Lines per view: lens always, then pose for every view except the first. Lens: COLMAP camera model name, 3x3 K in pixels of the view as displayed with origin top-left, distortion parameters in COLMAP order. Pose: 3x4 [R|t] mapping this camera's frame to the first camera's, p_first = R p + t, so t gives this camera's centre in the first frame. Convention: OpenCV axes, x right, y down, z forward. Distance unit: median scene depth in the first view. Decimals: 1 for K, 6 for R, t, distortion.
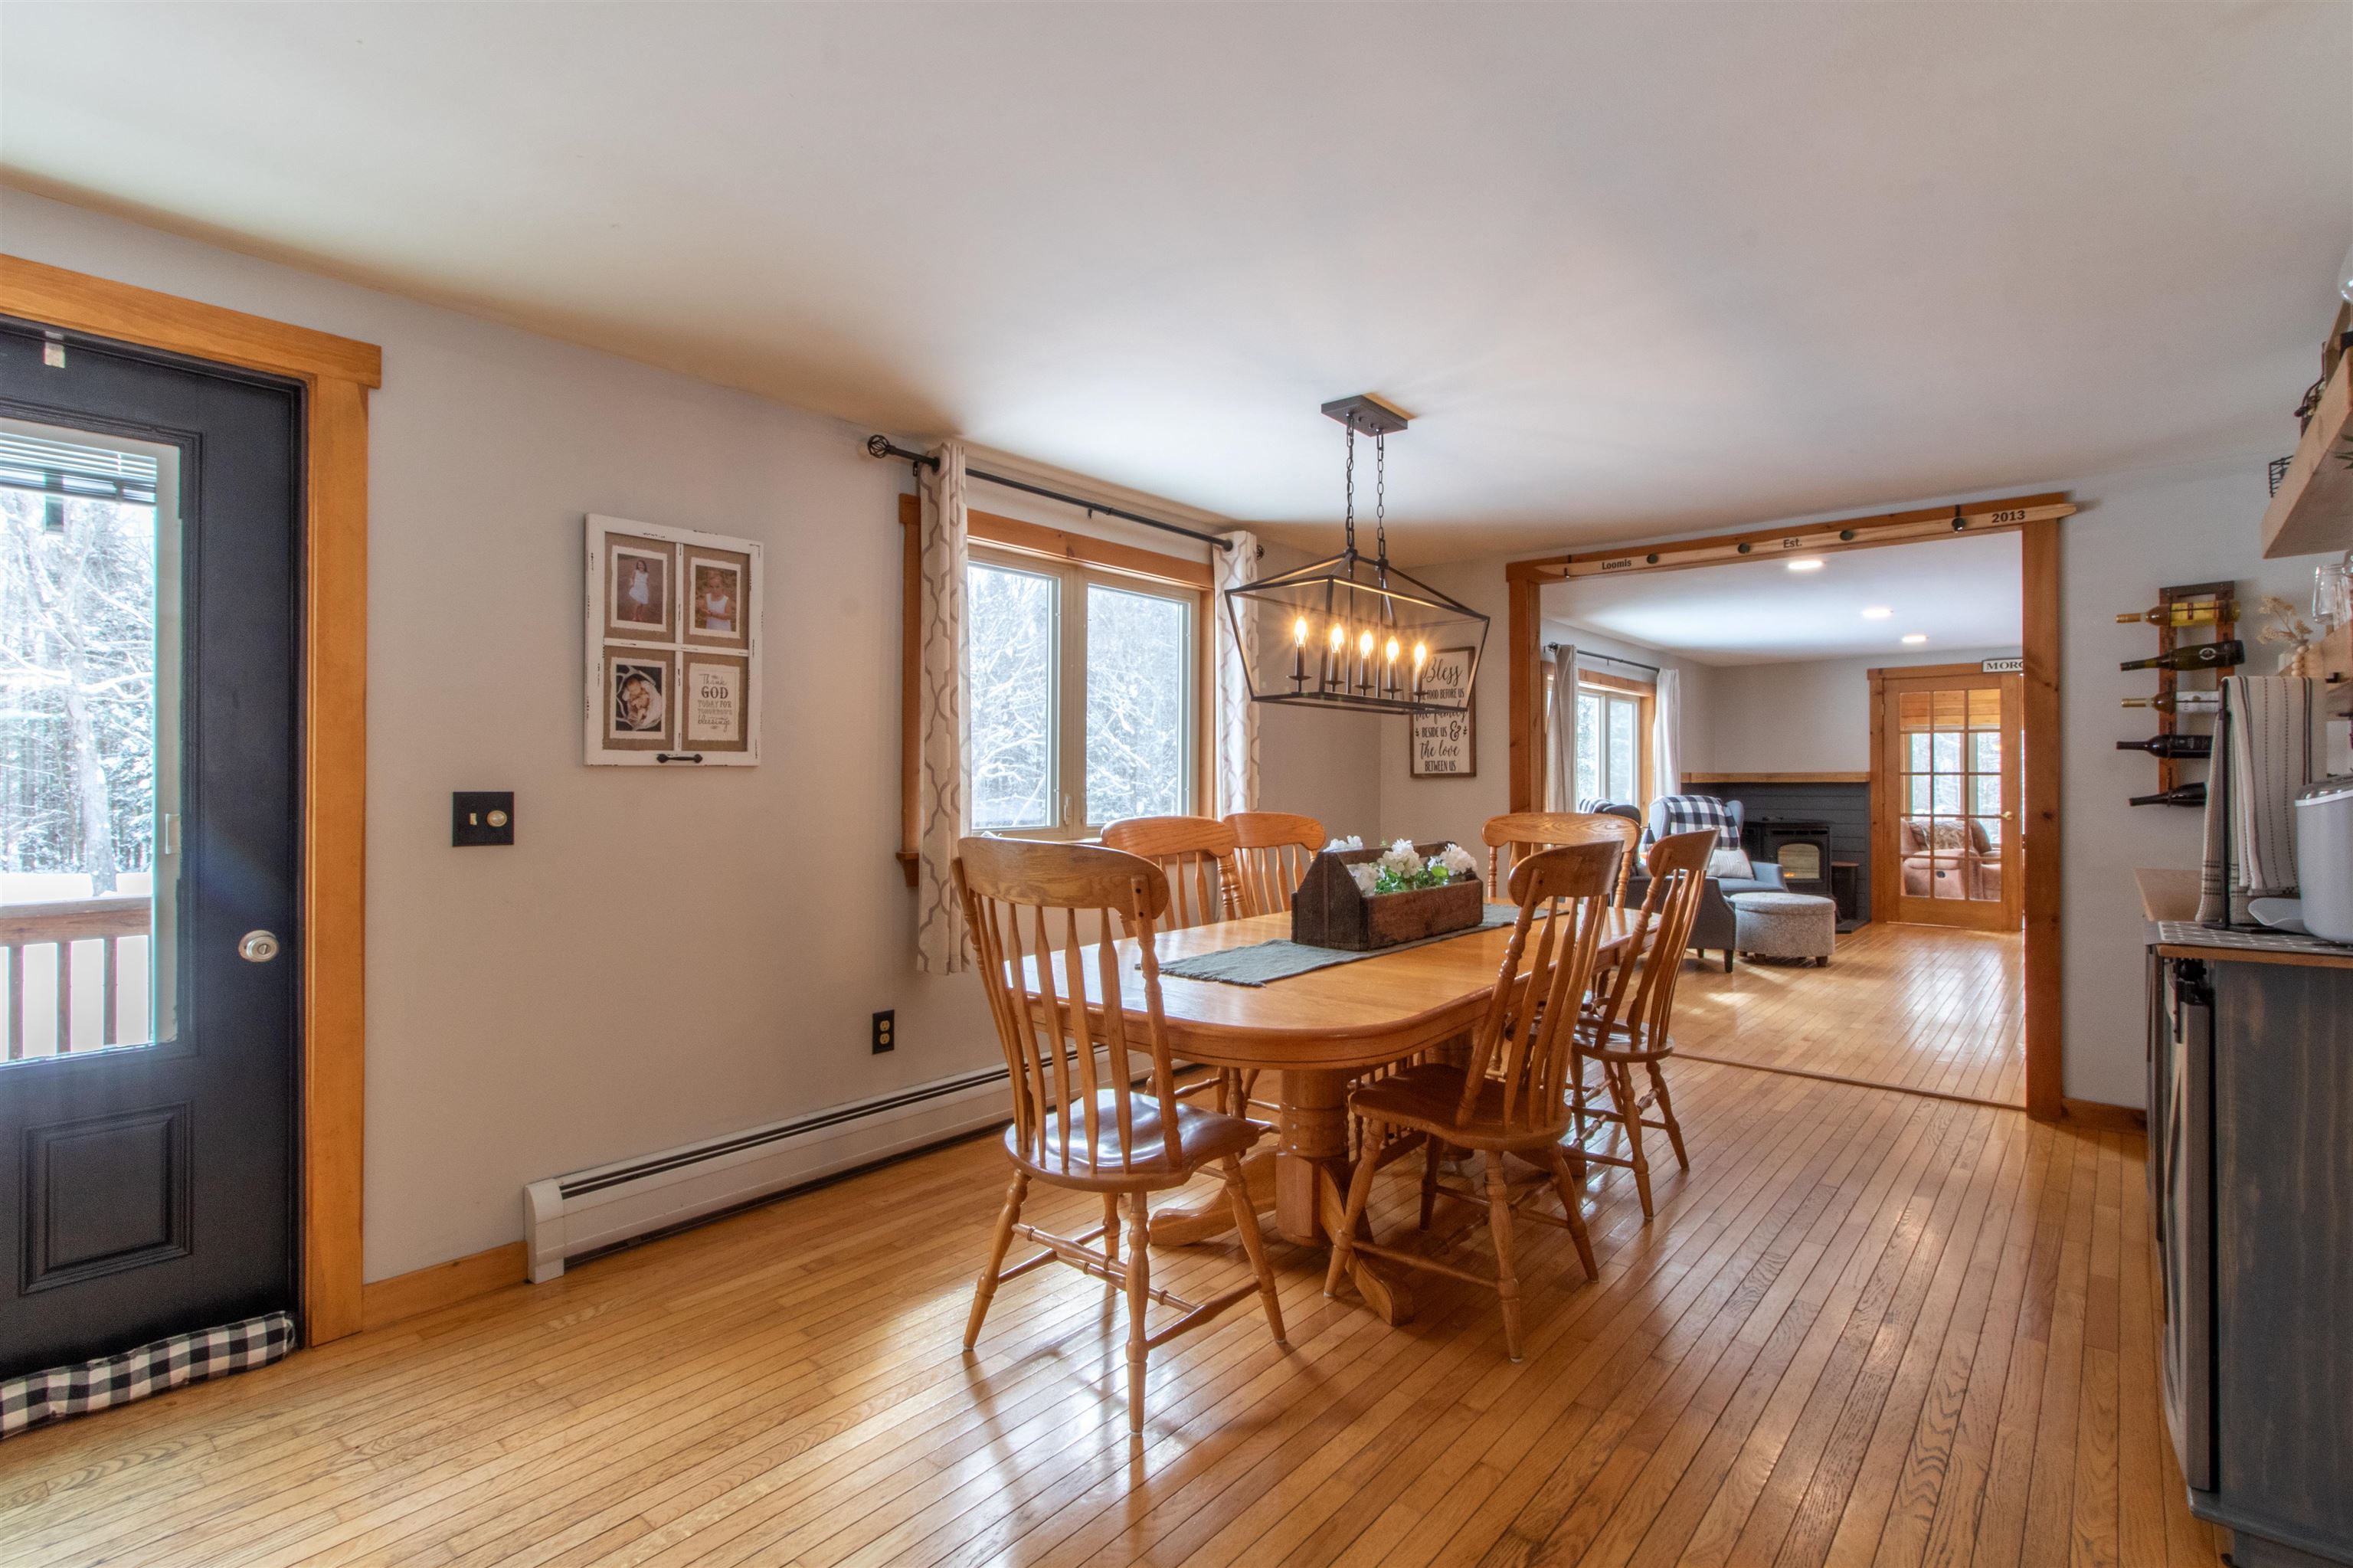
lens RADIAL K [[1093.7, 0, 1180.8], [0, 1093.7, 785.1], [0, 0, 1]] dist [-0.000055, 0.001020]
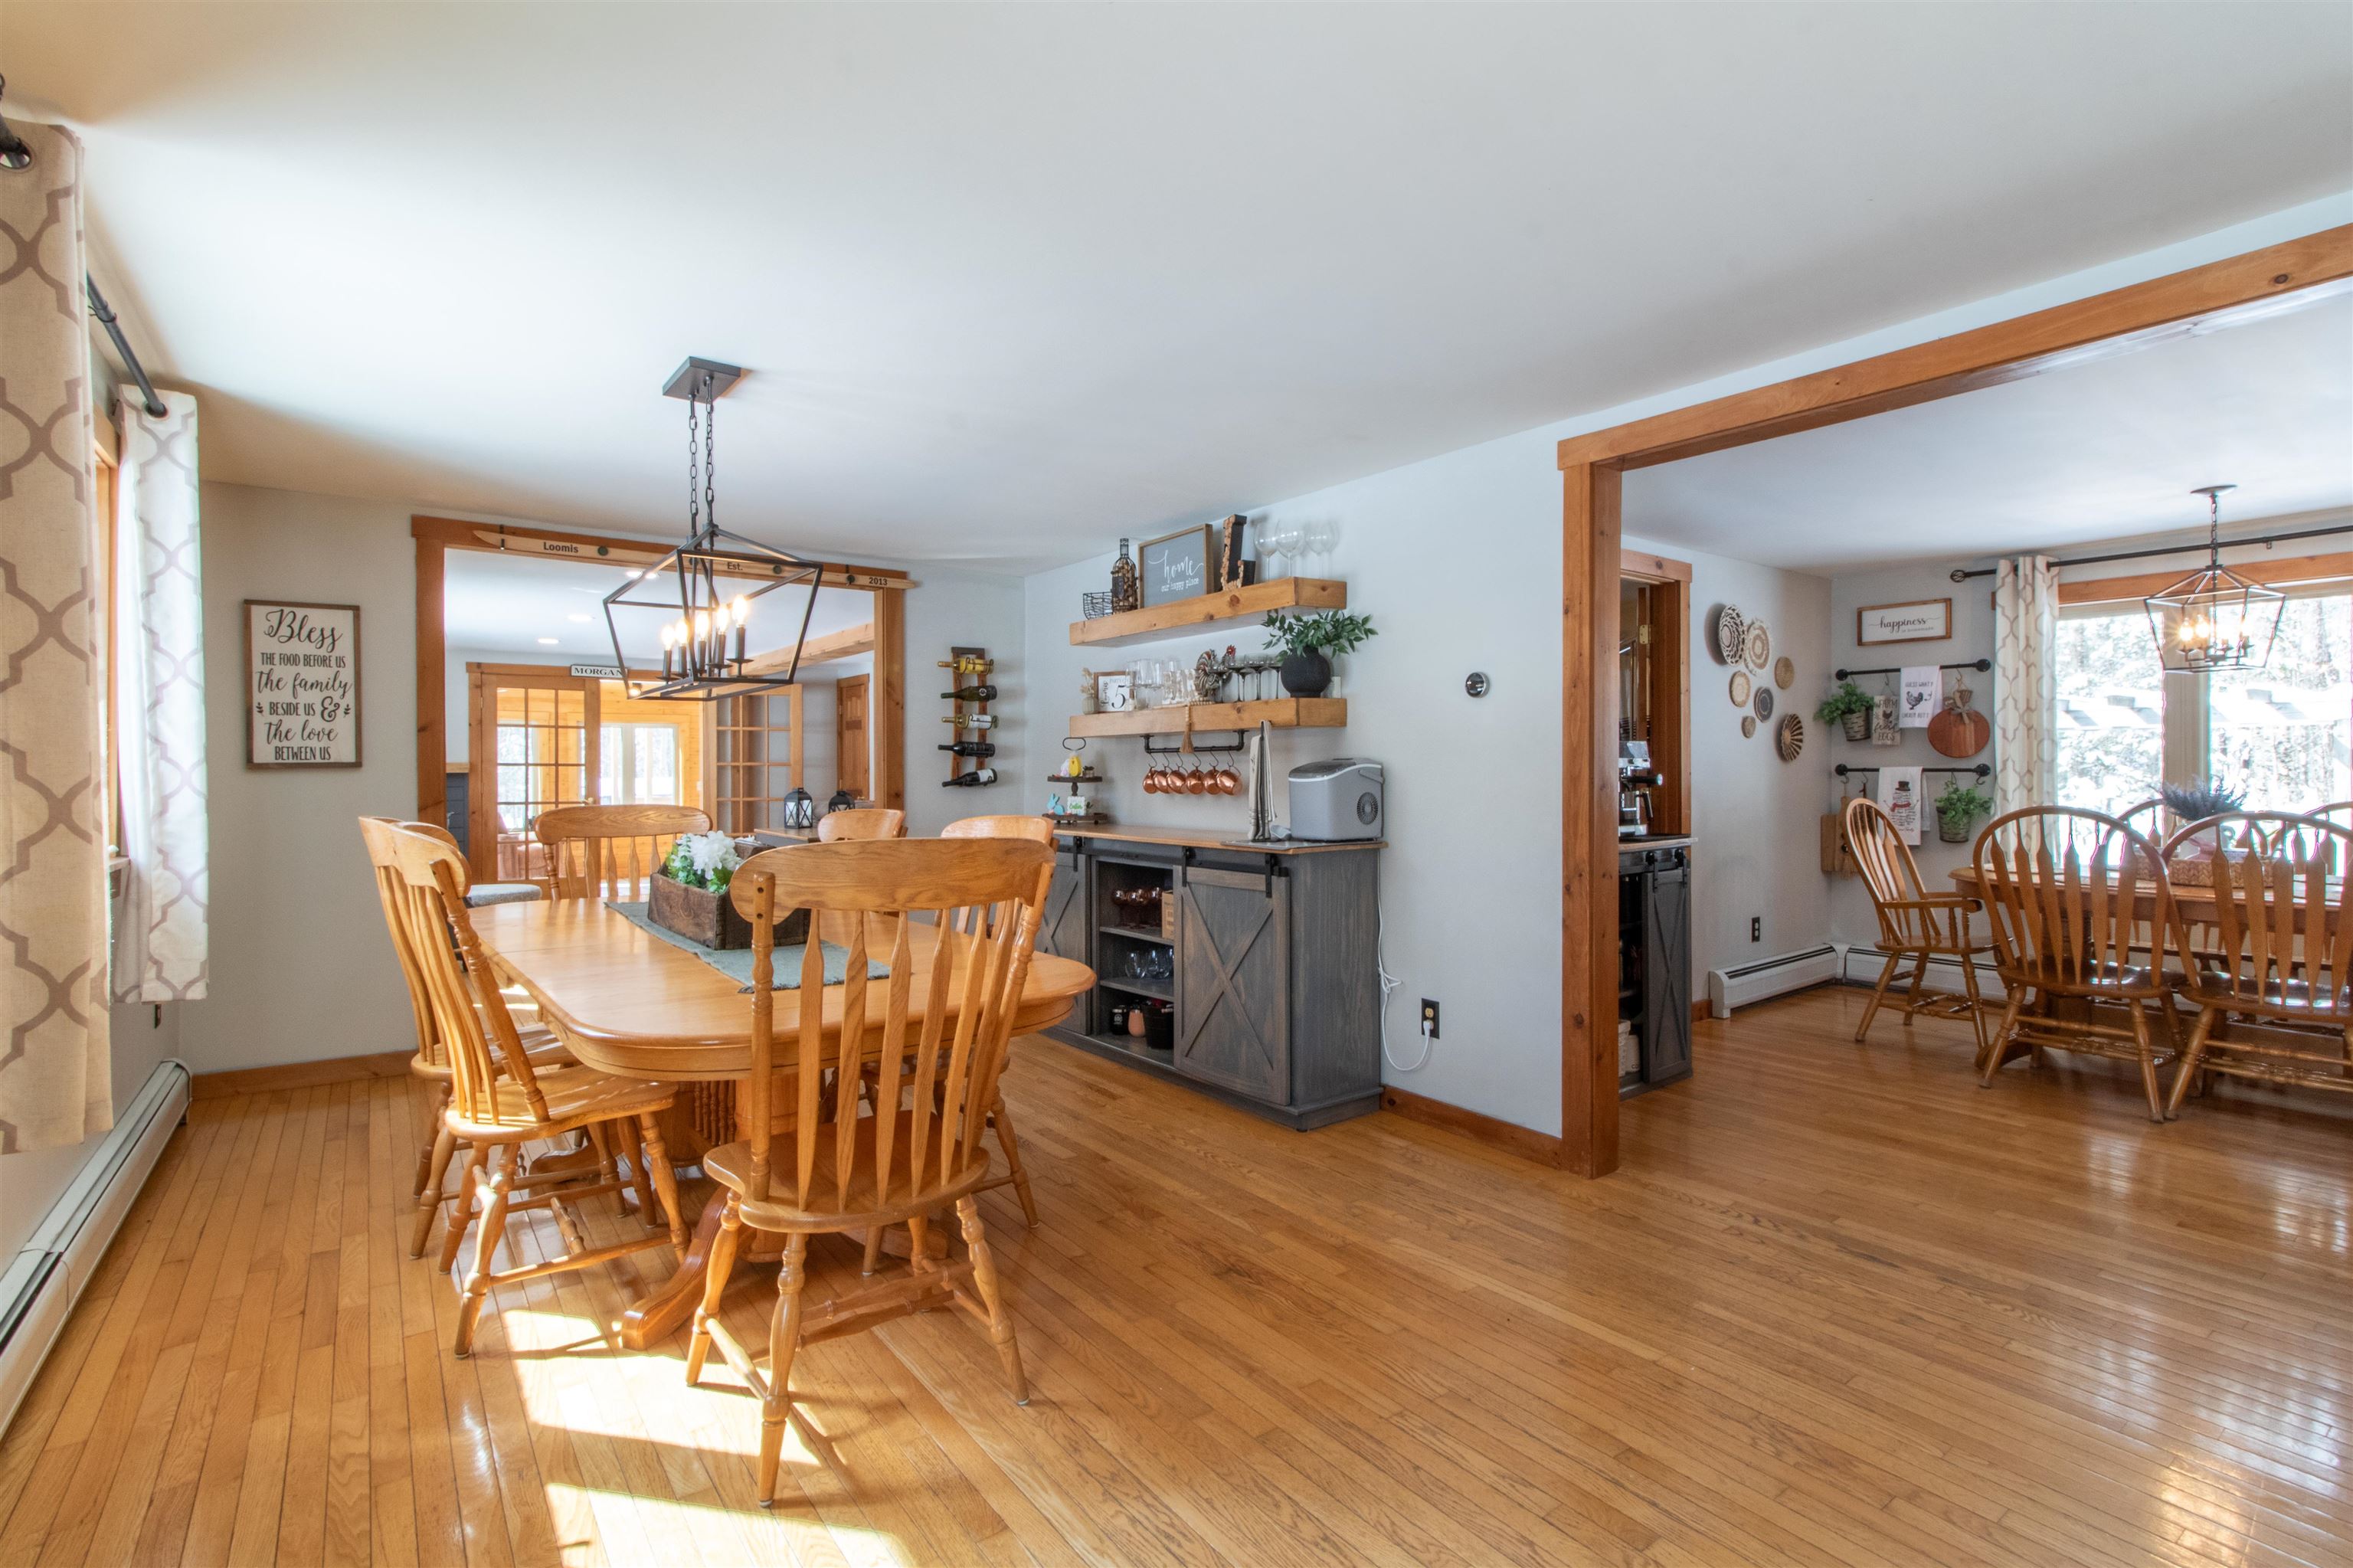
lens RADIAL K [[1093.7, 0, 1175.4], [0, 1093.7, 771.2], [0, 0, 1]] dist [-0.000055, 0.001020]
pose [[0.240258, -0.002095, 0.970707, -0.429817], [0.005432, 0.999985, 0.000814, -0.002554], [-0.970694, 0.005078, 0.240265, 0.255362]]
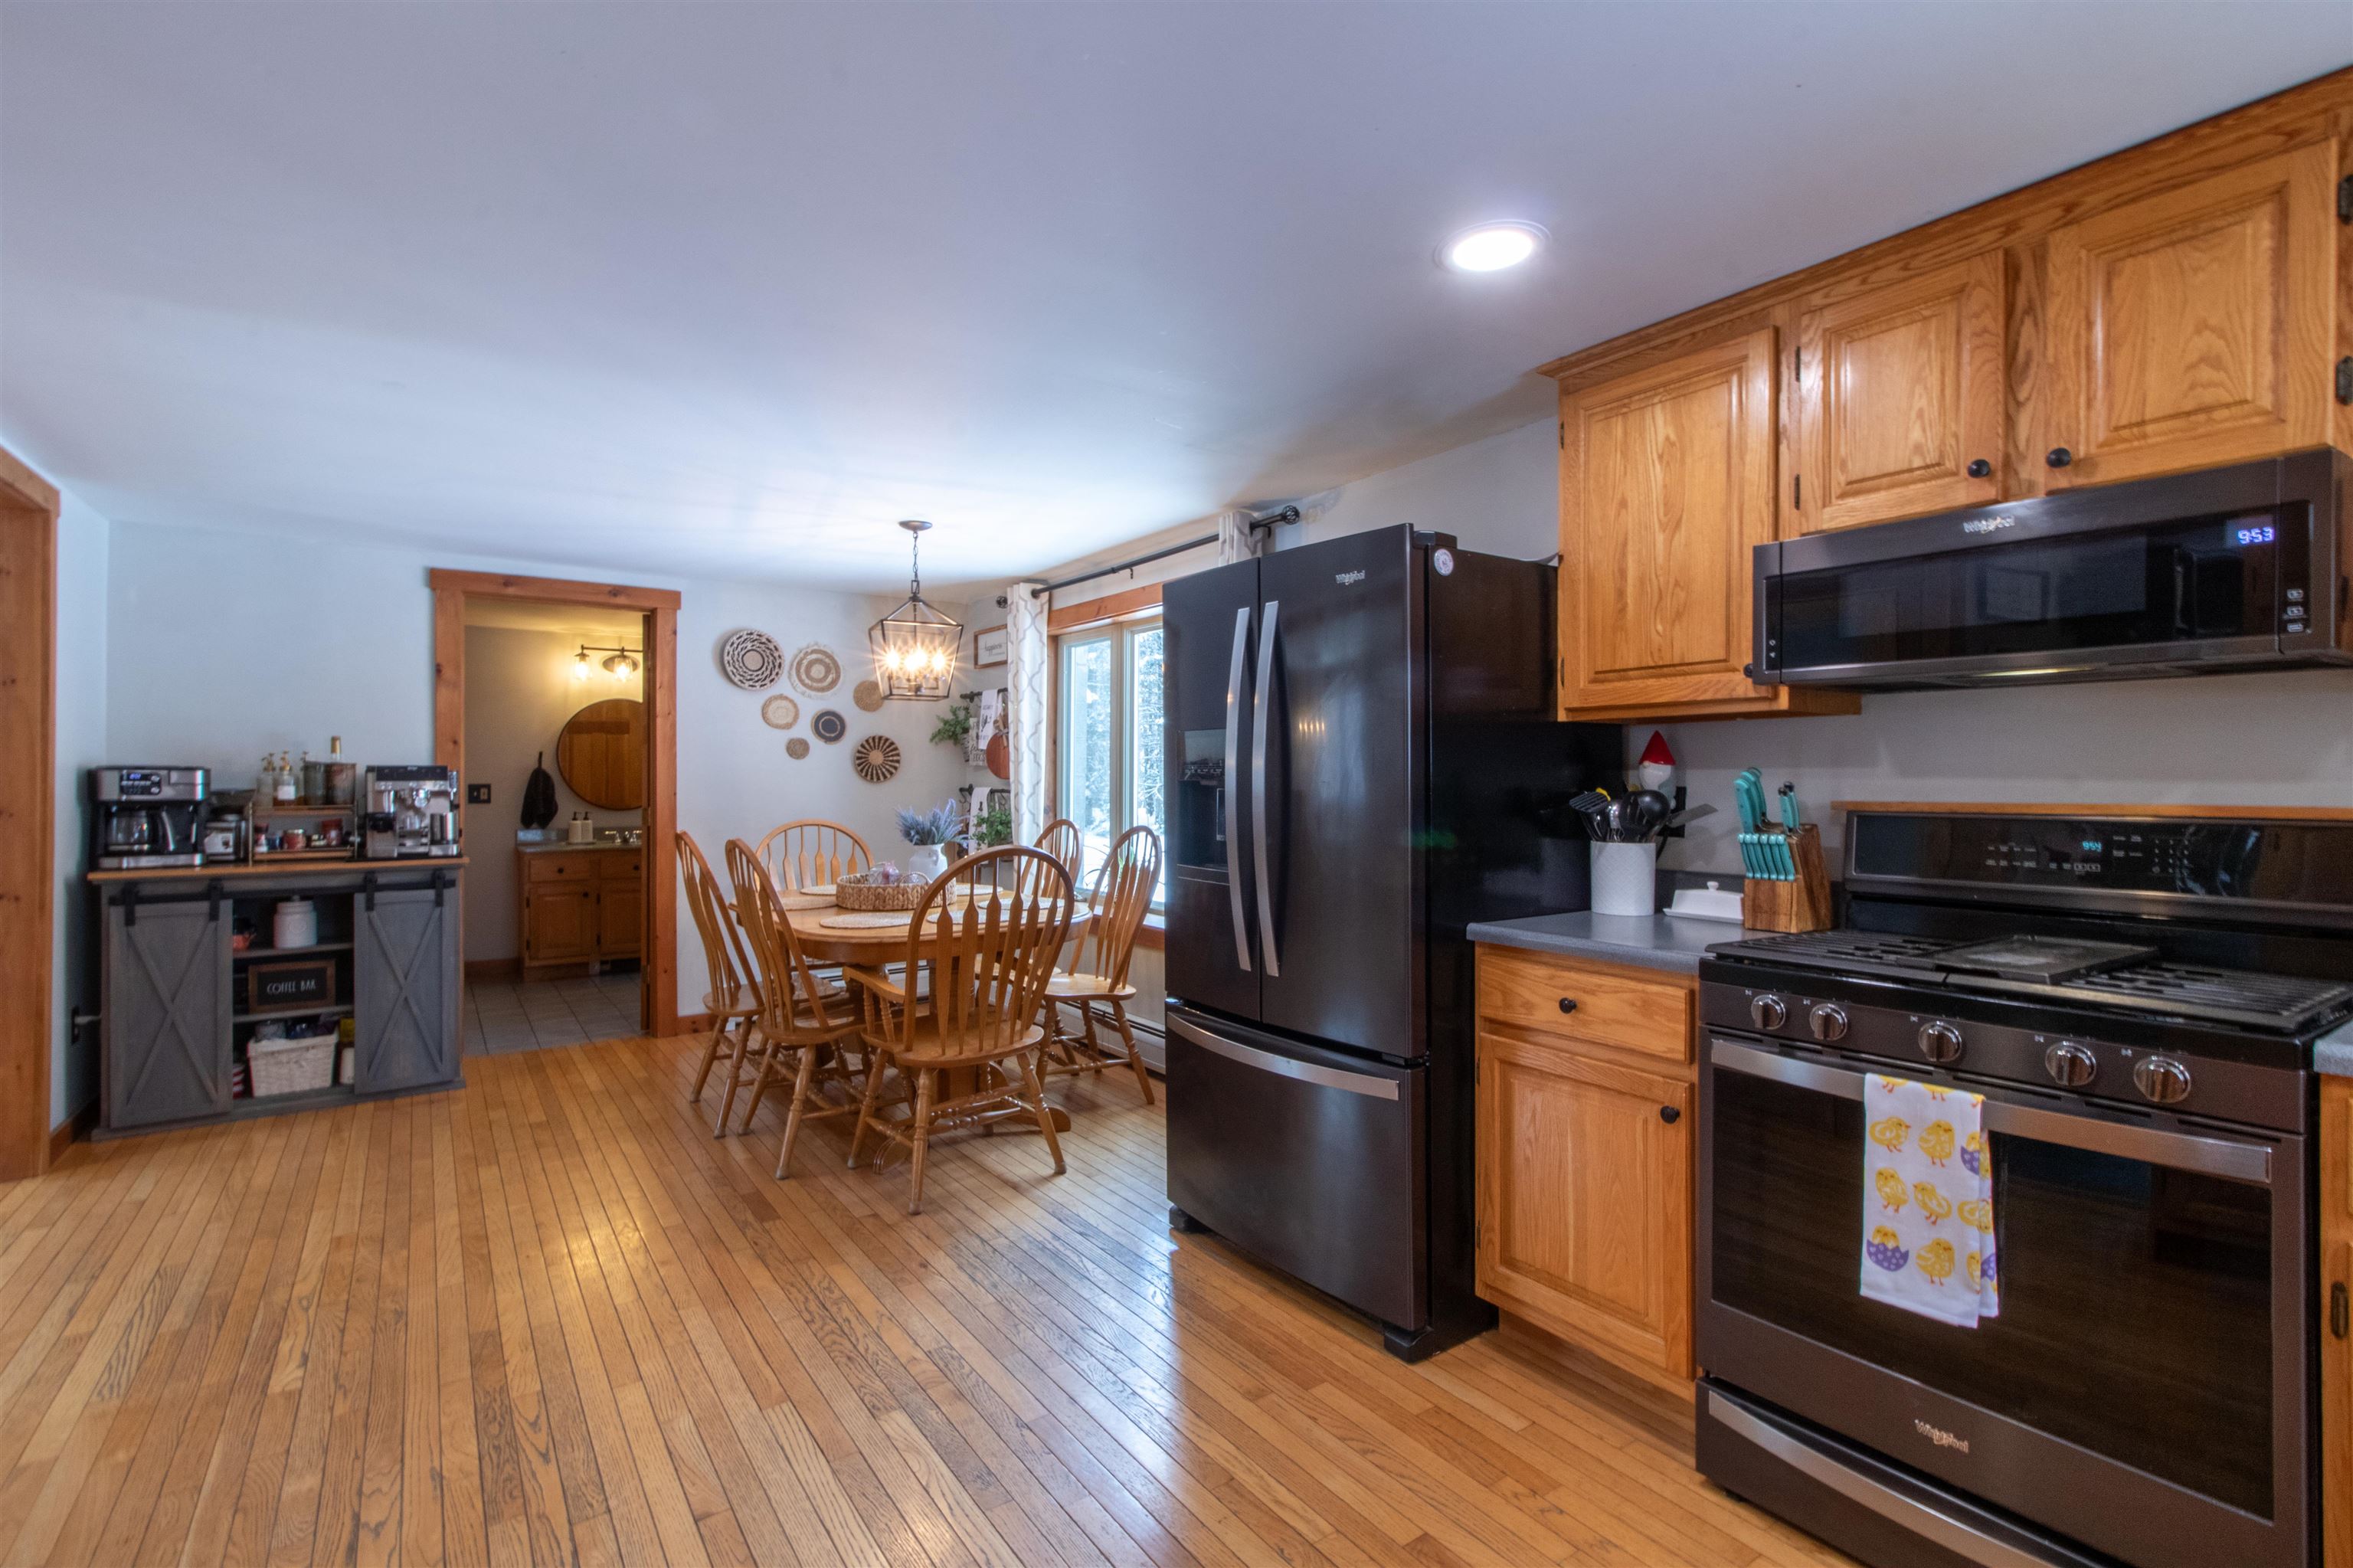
lens RADIAL K [[1093.7, 0, 1176.0], [0, 1093.7, 776.7], [0, 0, 1]] dist [-0.000055, 0.001020]
pose [[0.255718, 0.001414, 0.966750, -0.196073], [0.001327, 0.999997, -0.001814, -0.012567], [-0.966751, 0.001747, 0.255715, -0.785426]]
